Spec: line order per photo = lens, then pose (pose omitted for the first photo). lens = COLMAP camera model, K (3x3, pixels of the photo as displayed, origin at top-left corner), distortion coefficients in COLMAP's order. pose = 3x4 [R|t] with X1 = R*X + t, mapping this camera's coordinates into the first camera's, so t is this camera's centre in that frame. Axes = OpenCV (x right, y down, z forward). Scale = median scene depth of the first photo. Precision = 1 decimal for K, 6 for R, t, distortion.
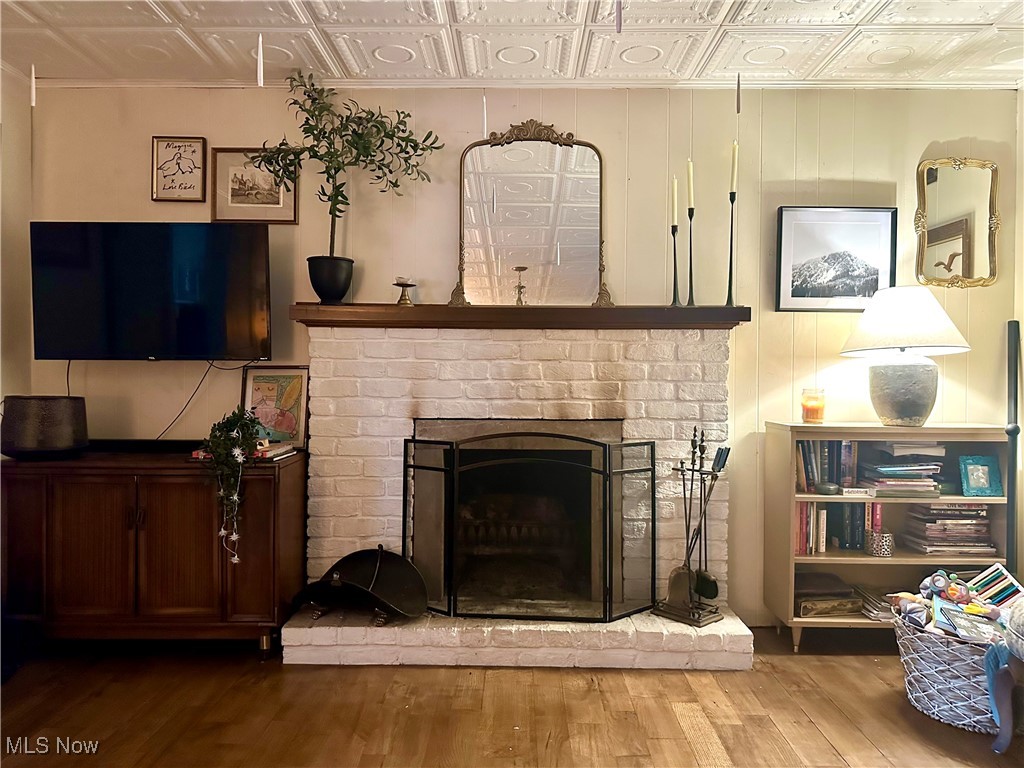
lens RADIAL K [[749.2, 0, 512.0], [0, 749.2, 384.0], [0, 0, 1]] dist [0.044830, -0.004551]
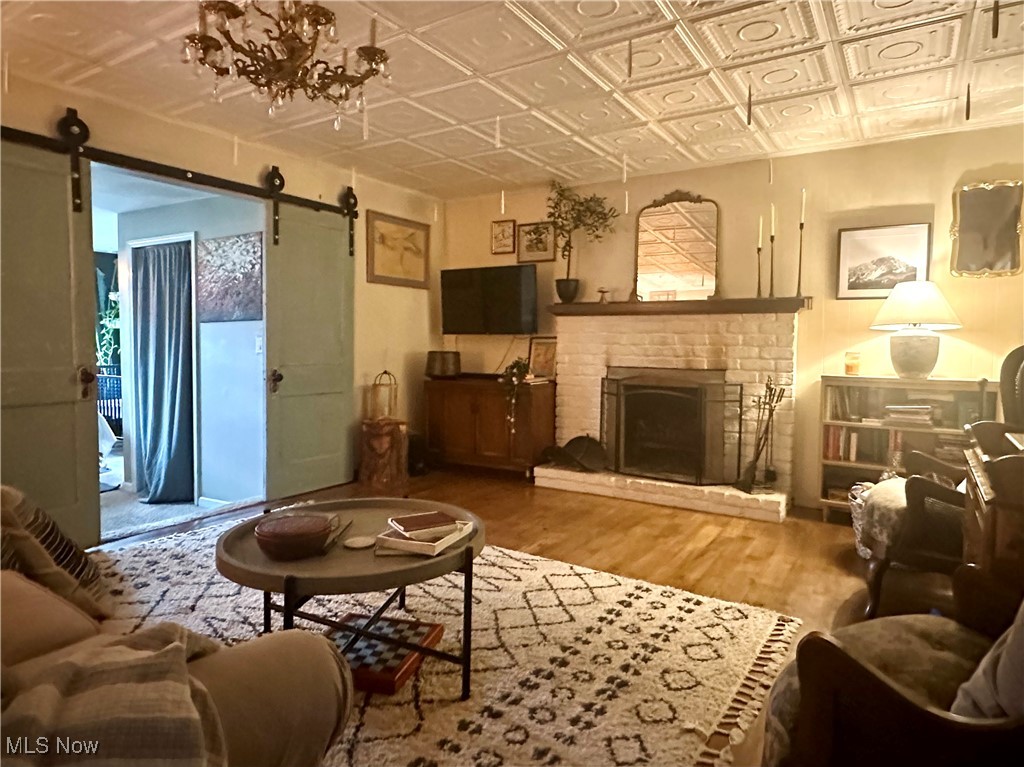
lens RADIAL K [[575.5, 0, 512.0], [0, 575.5, 383.5], [0, 0, 1]] dist [-0.002313, -0.000515]
pose [[0.856139, 0.040081, -0.515190, 0.397630], [-0.011932, 0.998255, 0.057834, 0.010721], [0.516609, -0.043367, 0.855123, -0.309736]]
